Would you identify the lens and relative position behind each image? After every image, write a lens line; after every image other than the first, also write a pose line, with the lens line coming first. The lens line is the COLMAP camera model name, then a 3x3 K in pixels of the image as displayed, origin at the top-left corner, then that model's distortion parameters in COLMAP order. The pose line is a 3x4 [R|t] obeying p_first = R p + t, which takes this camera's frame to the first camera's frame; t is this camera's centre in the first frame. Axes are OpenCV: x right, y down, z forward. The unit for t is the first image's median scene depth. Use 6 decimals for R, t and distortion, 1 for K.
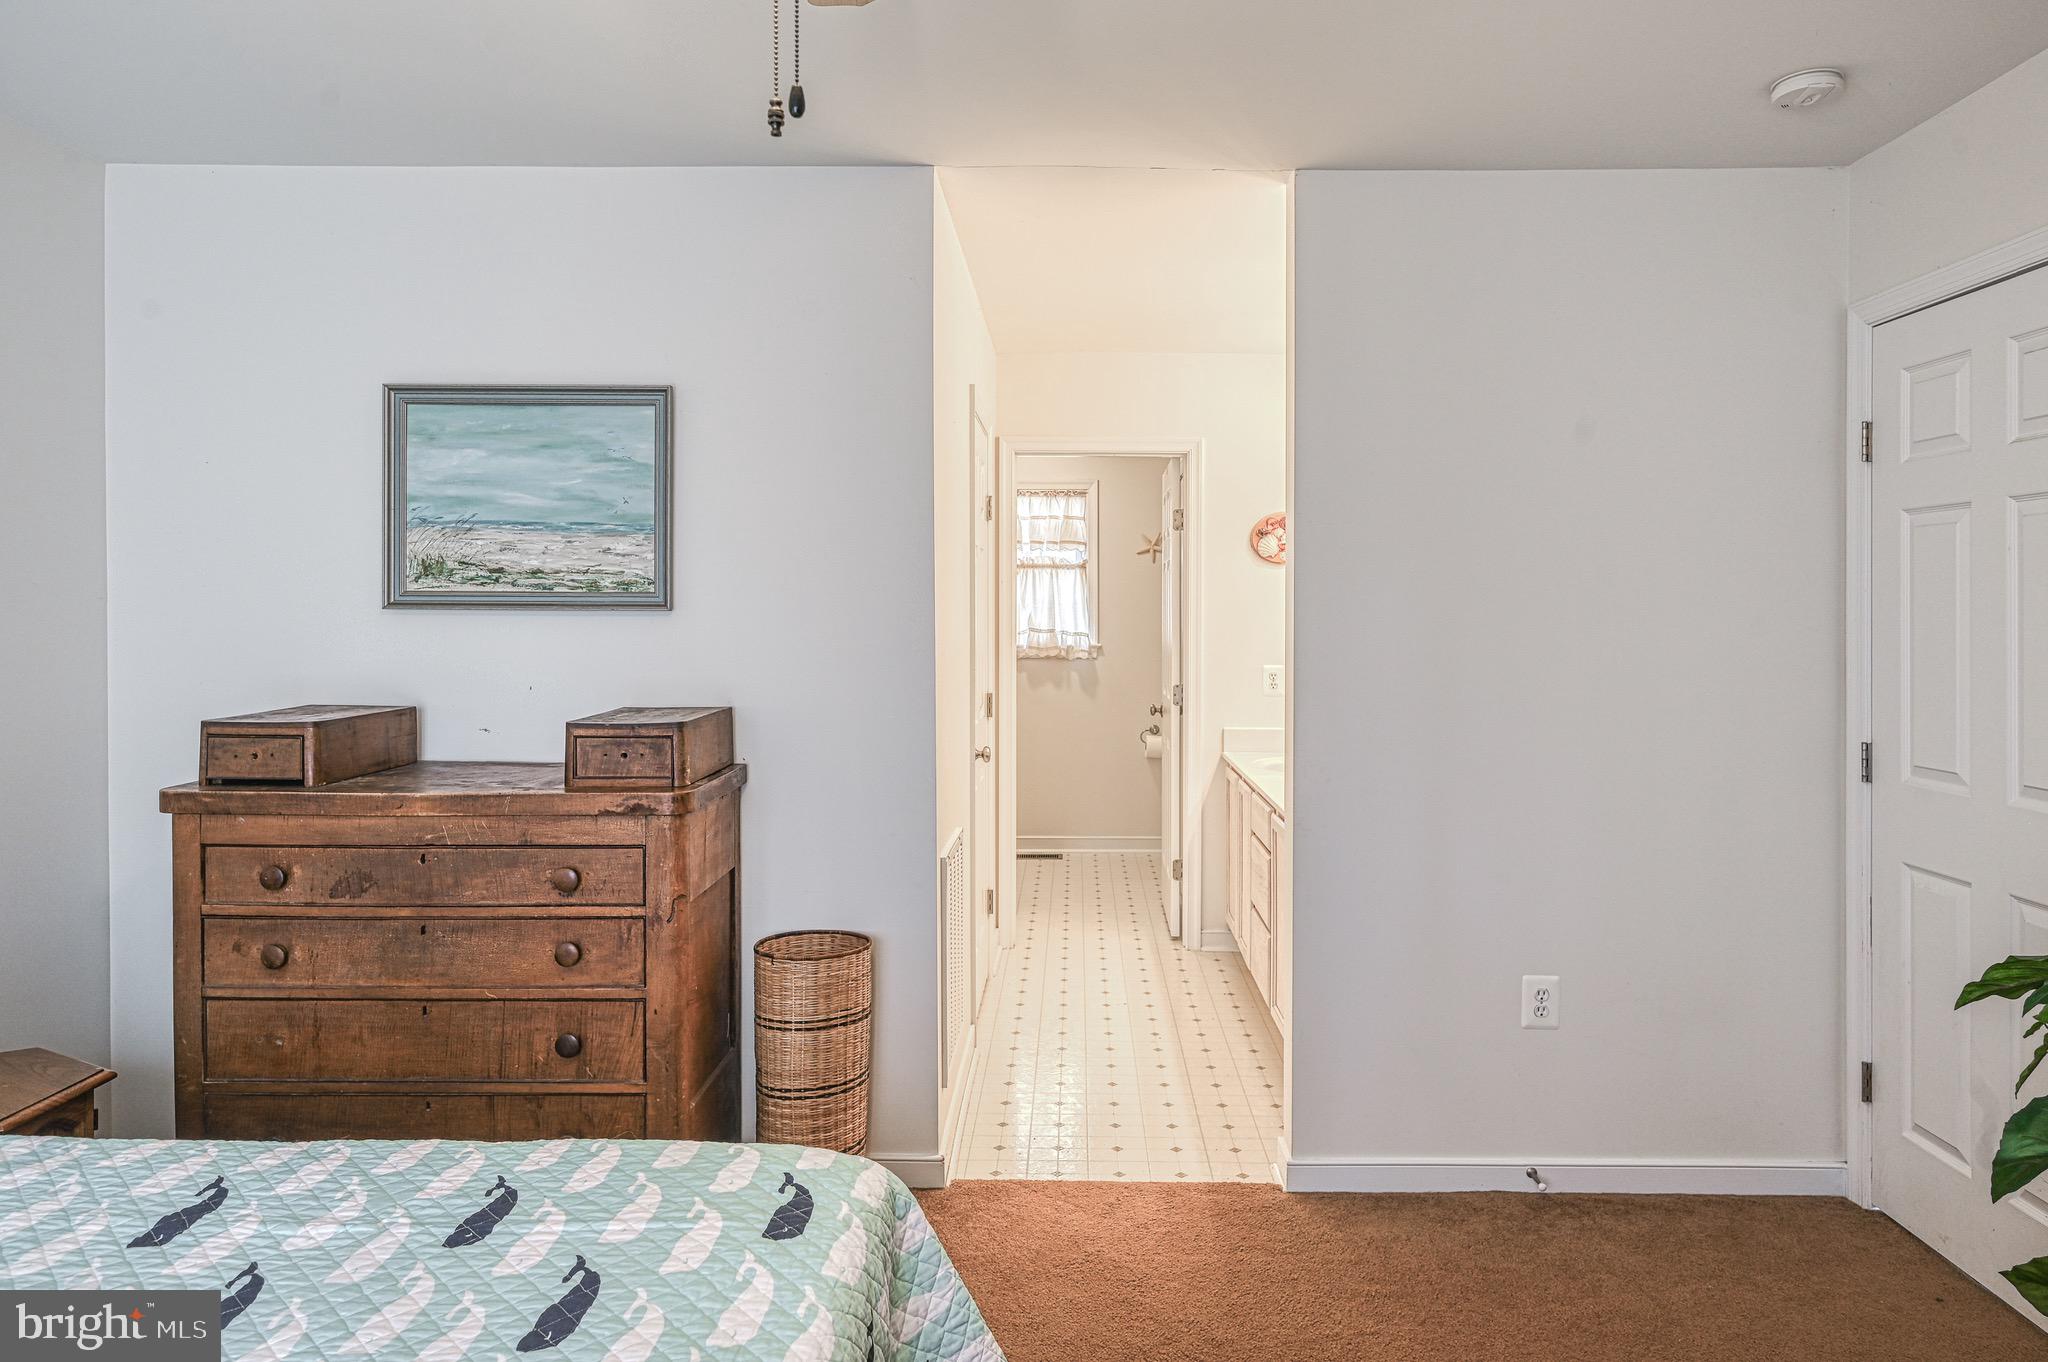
lens RADIAL K [[1258.1, 0, 1115.7], [0, 1258.1, 618.0], [0, 0, 1]] dist [-0.000252, 0.002655]
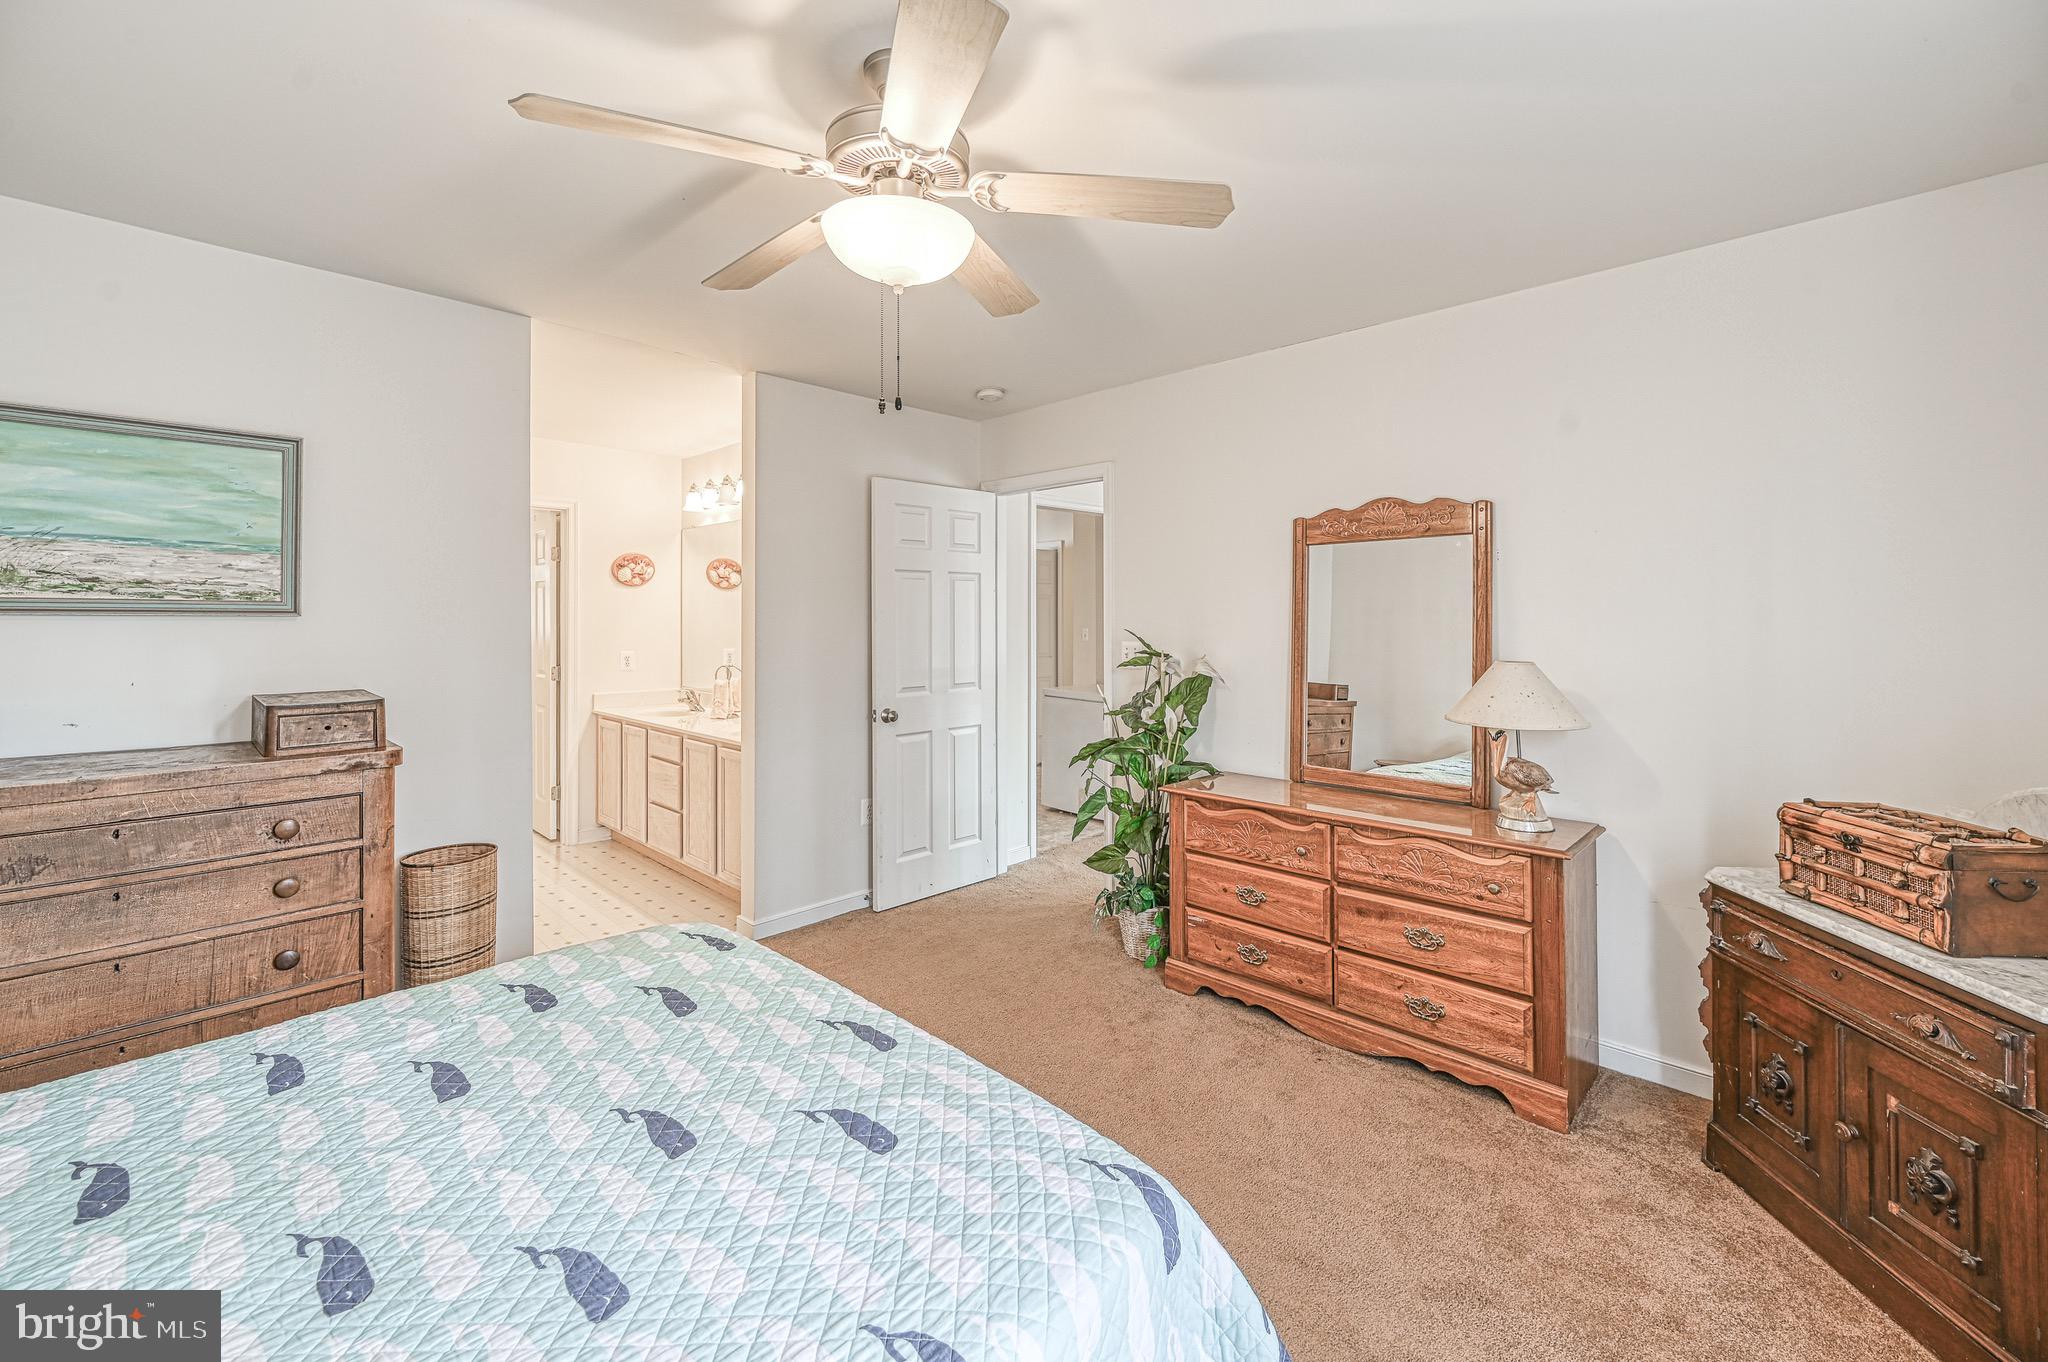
lens RADIAL K [[816.4, 0, 1019.2], [0, 816.4, 615.2], [0, 0, 1]] dist [-0.000966, 0.000656]
pose [[0.700023, 0.001741, 0.714118, -0.496510], [0.002836, 0.999982, -0.005218, -0.000522], [-0.714115, 0.005678, 0.700006, -0.099732]]
